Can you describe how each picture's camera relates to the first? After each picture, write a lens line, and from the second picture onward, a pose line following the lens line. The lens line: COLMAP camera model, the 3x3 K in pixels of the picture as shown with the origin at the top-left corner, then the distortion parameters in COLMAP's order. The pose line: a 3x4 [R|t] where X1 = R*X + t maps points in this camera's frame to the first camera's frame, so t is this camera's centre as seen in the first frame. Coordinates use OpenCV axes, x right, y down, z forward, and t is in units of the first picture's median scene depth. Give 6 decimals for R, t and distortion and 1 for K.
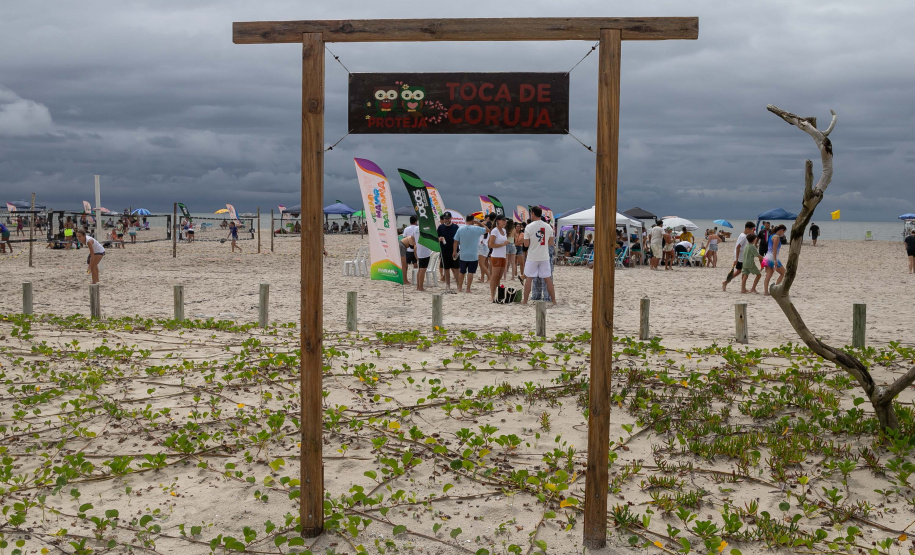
lens RADIAL K [[878.6, 0, 457.5], [0, 878.6, 277.5], [0, 0, 1]] dist [-0.089862, 0.055945]
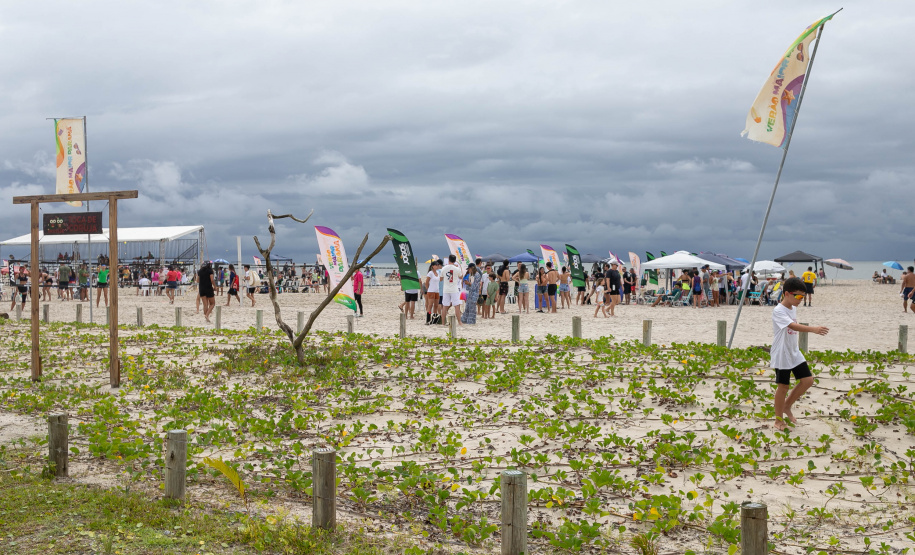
lens RADIAL K [[878.6, 0, 457.5], [0, 878.6, 277.5], [0, 0, 1]] dist [-0.089862, 0.055945]
pose [[0.949295, -0.010985, -0.314196, 1.807009], [-0.006325, 0.998520, -0.054020, 0.103007], [0.314324, 0.053268, 0.947820, -1.090964]]
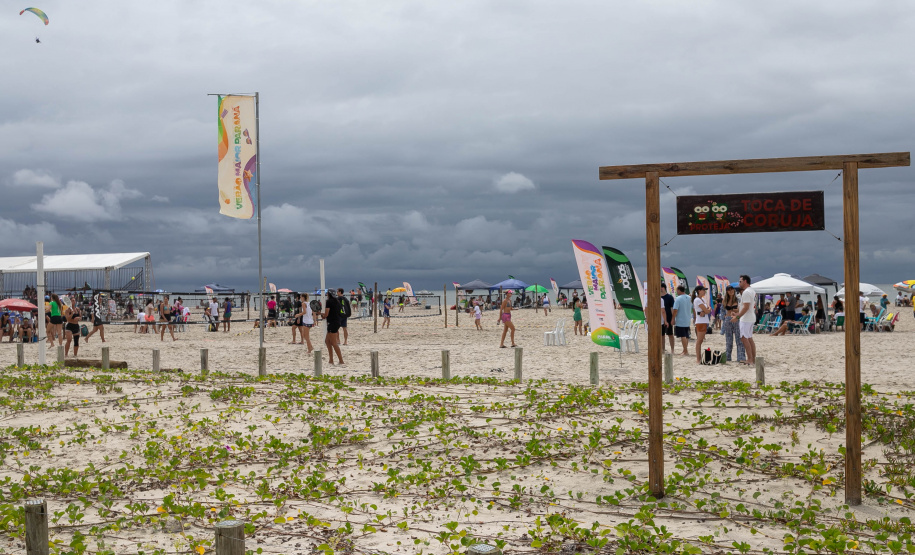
lens RADIAL K [[878.6, 0, 457.5], [0, 878.6, 277.5], [0, 0, 1]] dist [-0.089862, 0.055945]
pose [[0.982324, -0.029951, -0.184779, -0.199570], [0.014221, 0.996204, -0.085877, 0.035932], [0.186650, 0.081731, 0.979021, -0.530270]]
